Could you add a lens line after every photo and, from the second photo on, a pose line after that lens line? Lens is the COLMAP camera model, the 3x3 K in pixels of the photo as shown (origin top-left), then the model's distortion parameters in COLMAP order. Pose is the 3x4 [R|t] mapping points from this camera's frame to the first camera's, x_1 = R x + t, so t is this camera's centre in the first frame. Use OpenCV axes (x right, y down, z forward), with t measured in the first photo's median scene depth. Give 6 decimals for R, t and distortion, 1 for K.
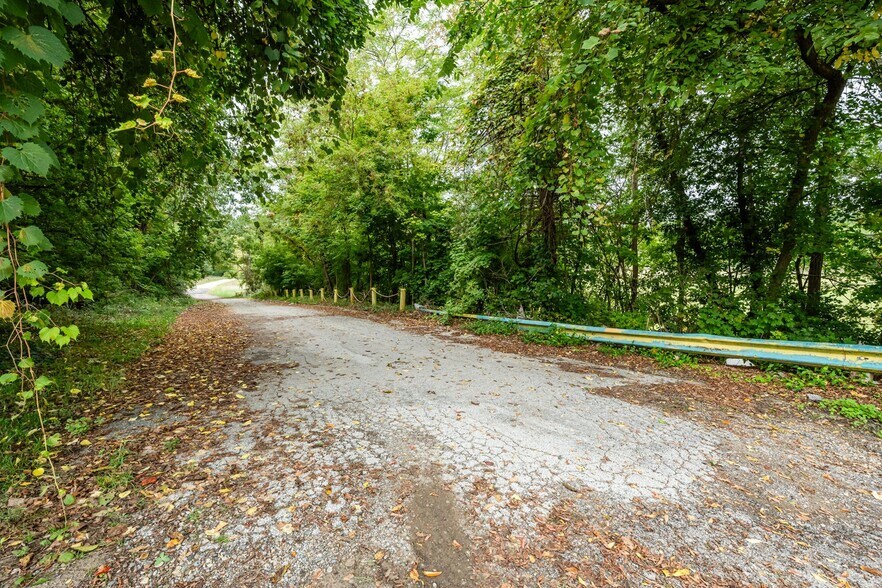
lens RADIAL K [[352.7, 0, 440.2], [0, 352.7, 296.4], [0, 0, 1]] dist [0.000727, -0.000013]
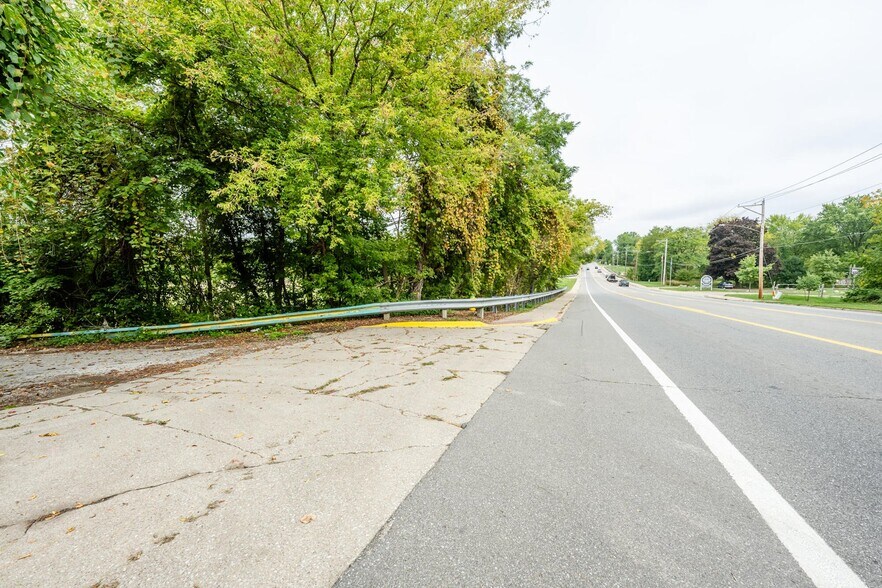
lens RADIAL K [[352.7, 0, 440.2], [0, 352.7, 296.4], [0, 0, 1]] dist [0.000727, -0.000013]
pose [[0.528676, -0.068627, 0.846045, -0.173850], [0.094339, 0.995302, 0.021784, 0.029129], [-0.843565, 0.068299, 0.532666, -0.588134]]
